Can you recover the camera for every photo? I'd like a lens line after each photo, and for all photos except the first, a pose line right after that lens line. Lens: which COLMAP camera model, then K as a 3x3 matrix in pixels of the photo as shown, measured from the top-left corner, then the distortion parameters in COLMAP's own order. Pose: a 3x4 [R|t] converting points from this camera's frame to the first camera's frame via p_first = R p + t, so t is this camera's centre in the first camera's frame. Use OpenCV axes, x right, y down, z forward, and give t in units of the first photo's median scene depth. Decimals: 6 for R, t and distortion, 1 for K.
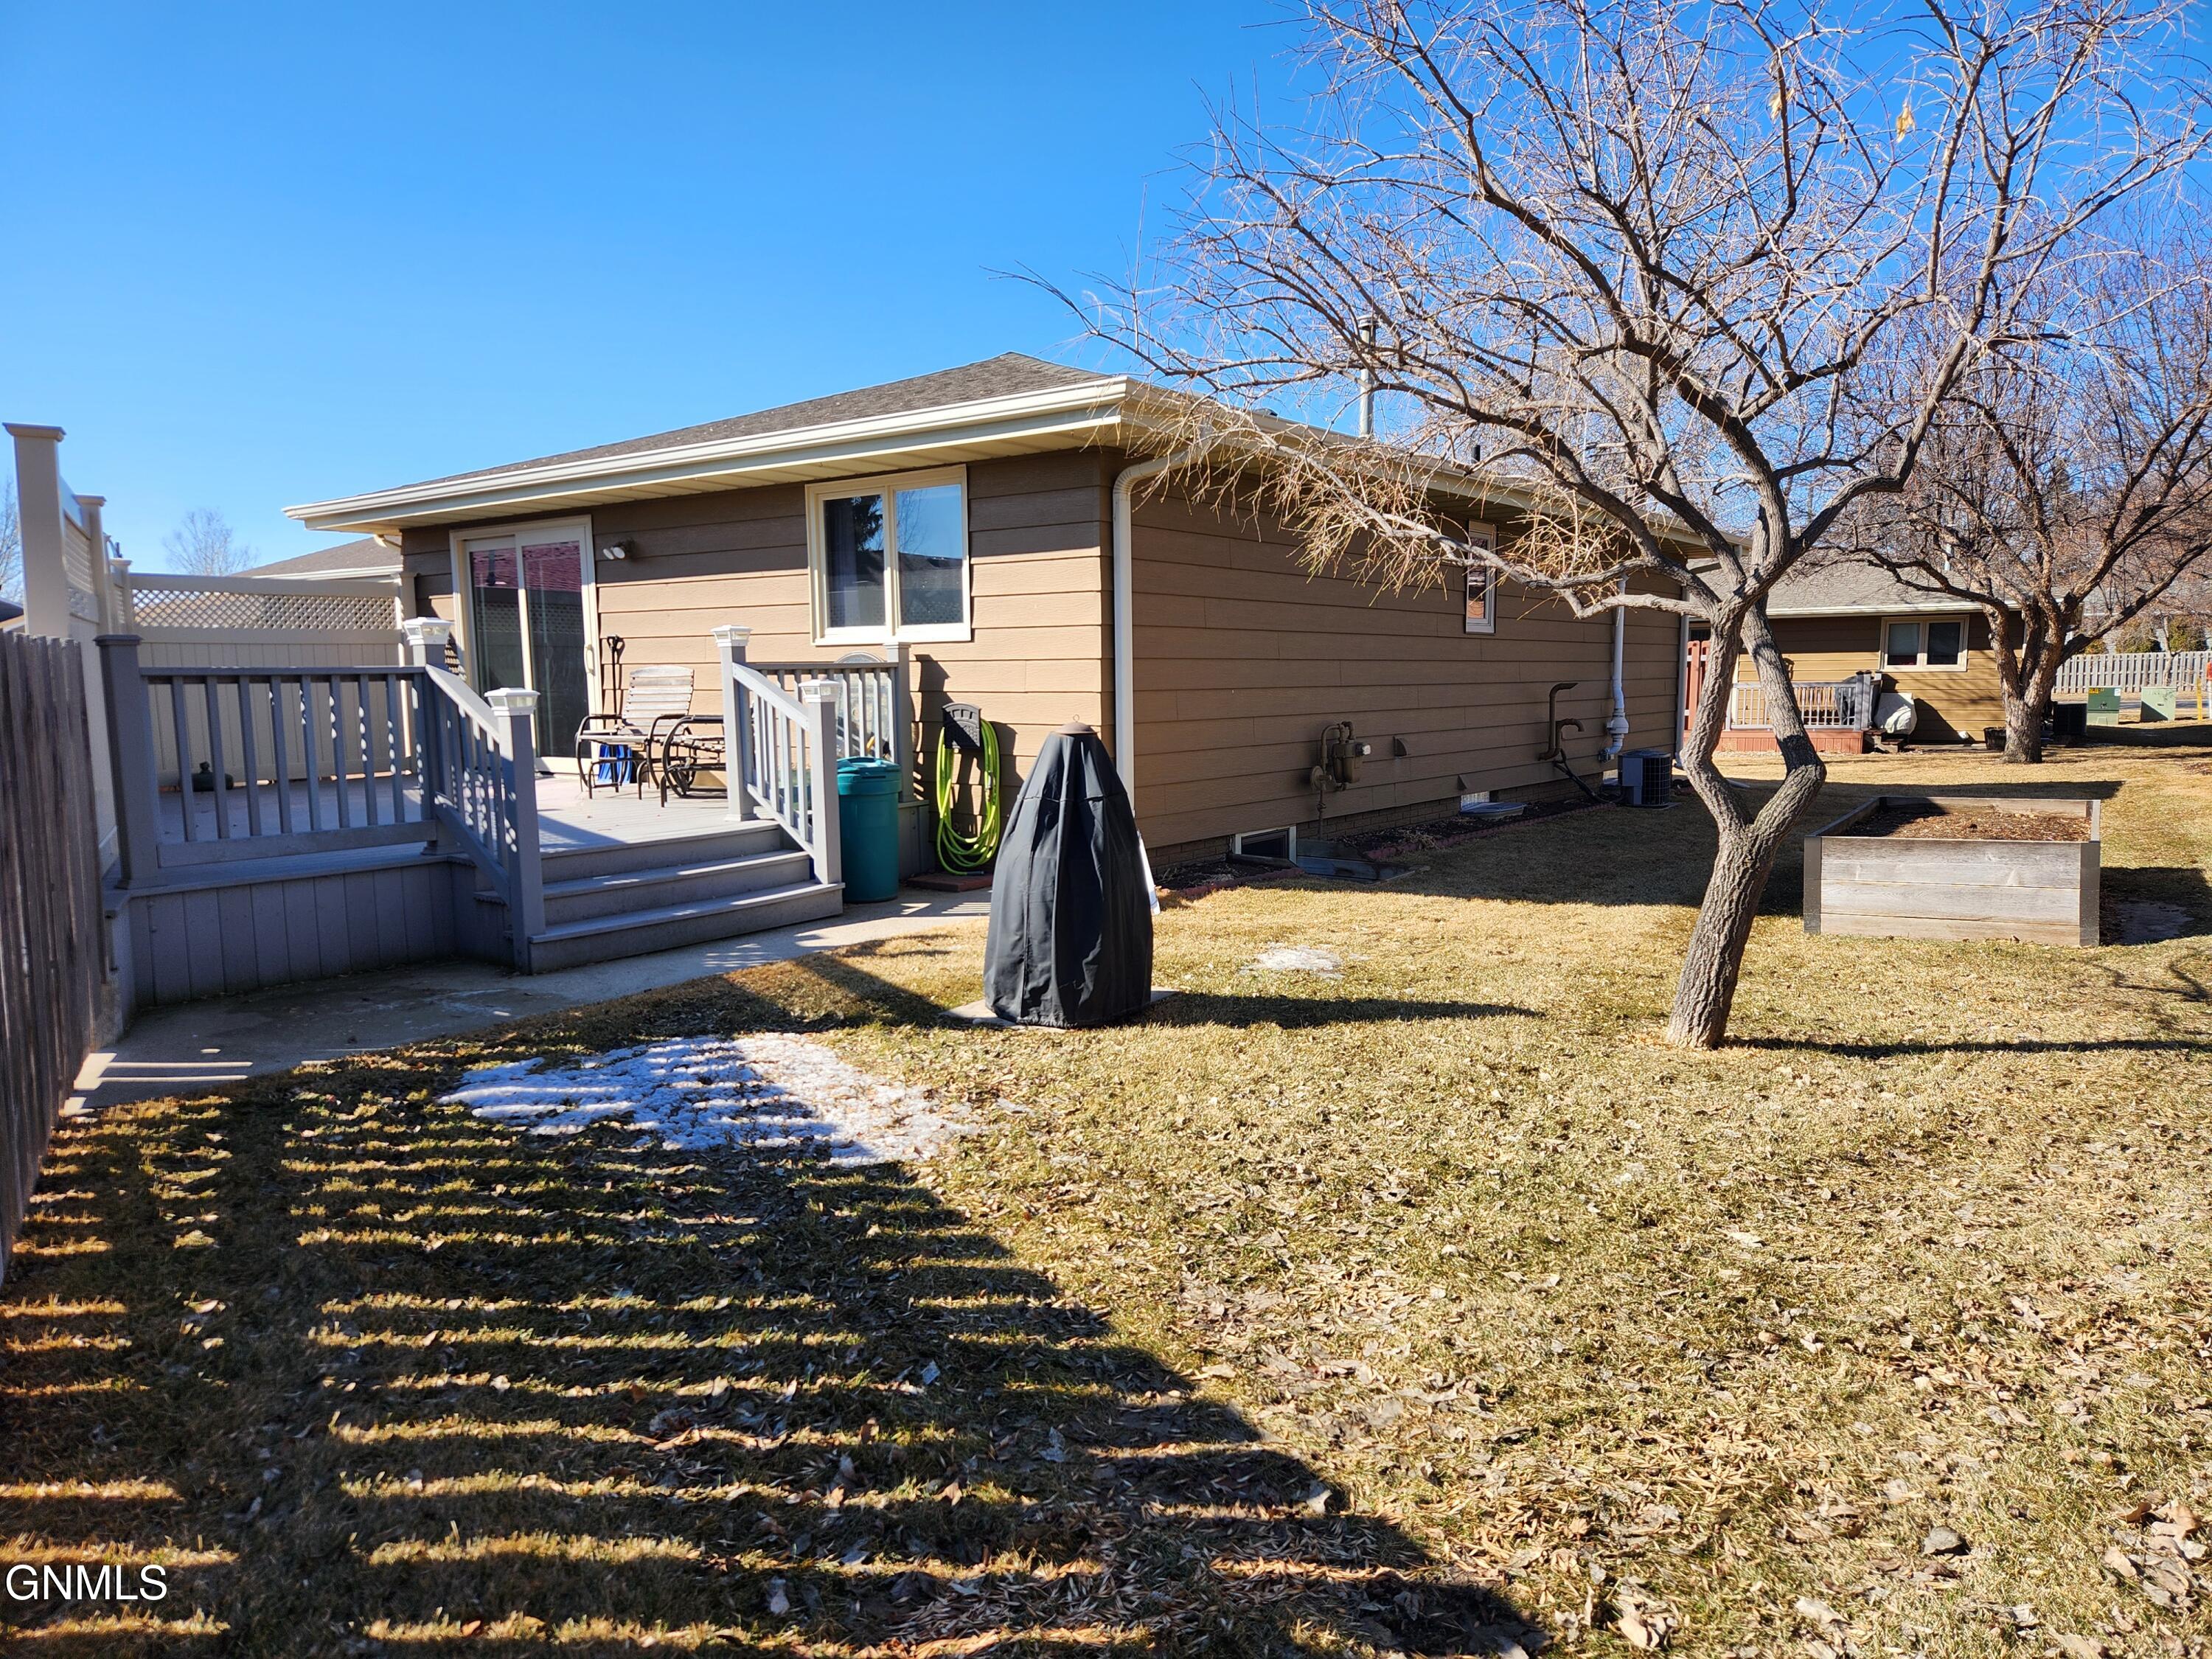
lens RADIAL K [[1492.3, 0, 1106.0], [0, 1492.3, 829.5], [0, 0, 1]] dist [0.002860, 0.000186]
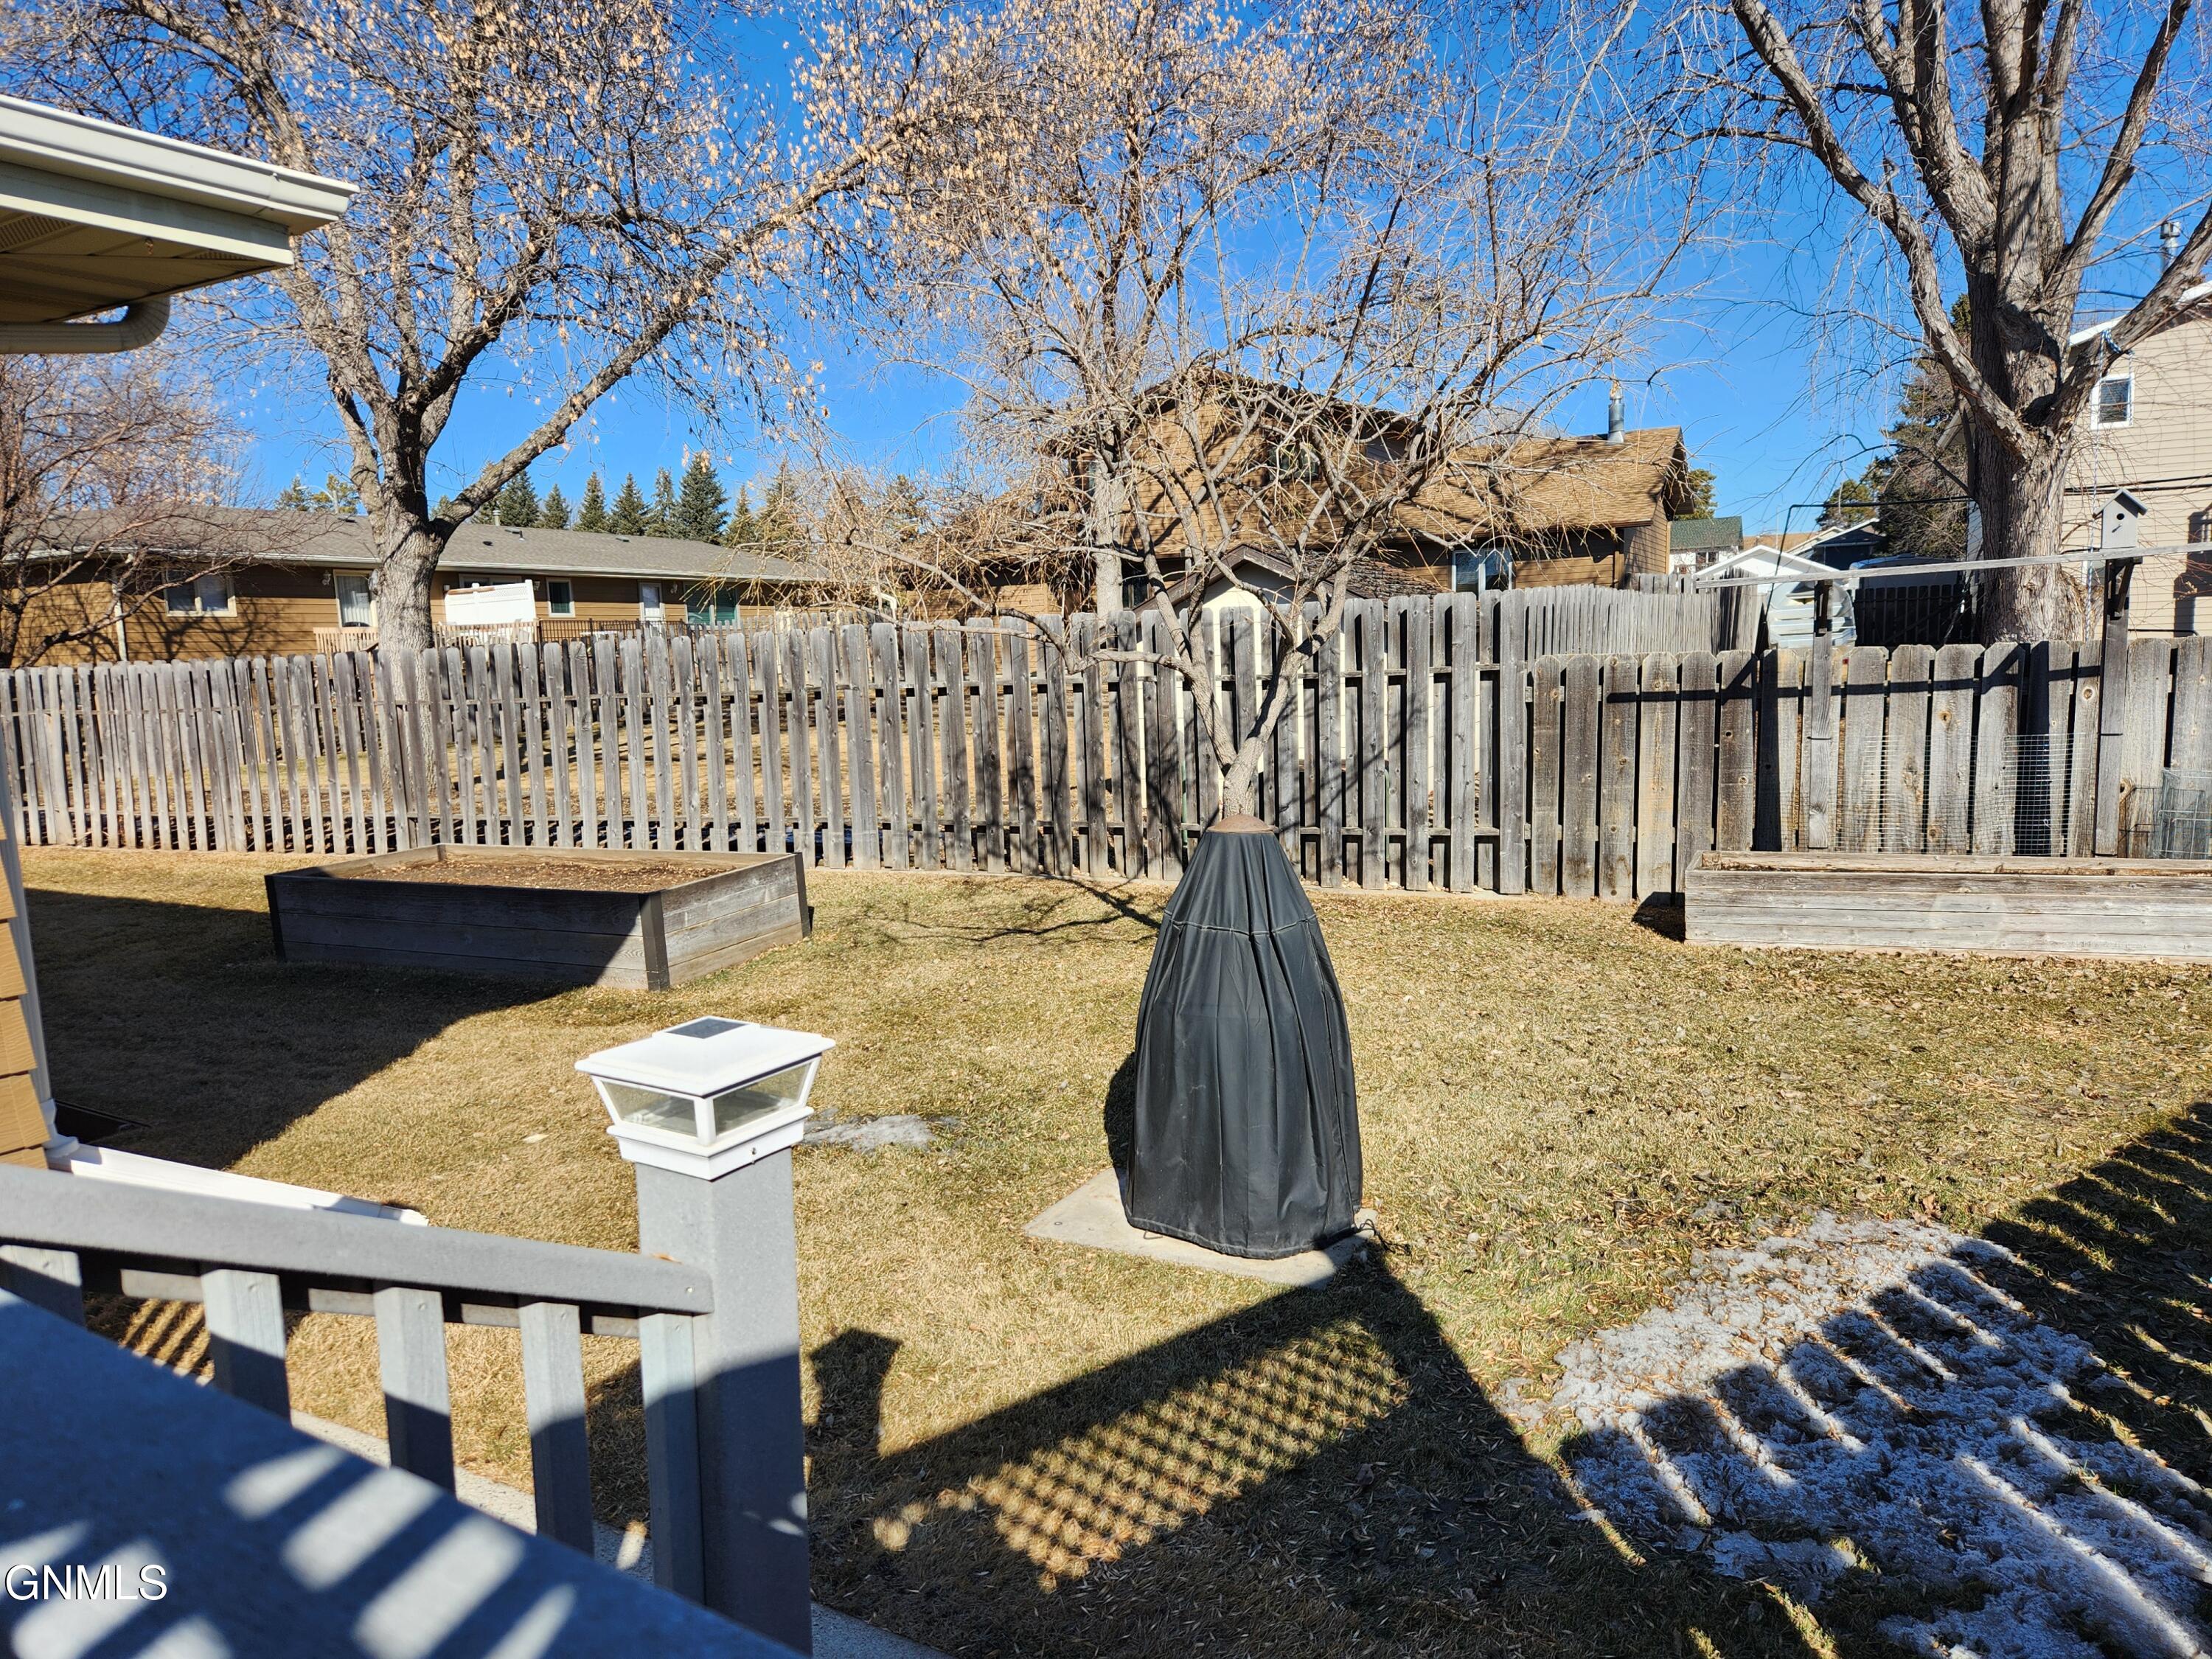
lens RADIAL K [[1492.3, 0, 1106.0], [0, 1492.3, 829.5], [0, 0, 1]] dist [0.002860, 0.000186]
pose [[-0.096074, -0.105329, 0.989786, -0.917513], [0.143606, 0.982515, 0.118494, -0.210572], [-0.984961, 0.153523, -0.079268, 1.423829]]
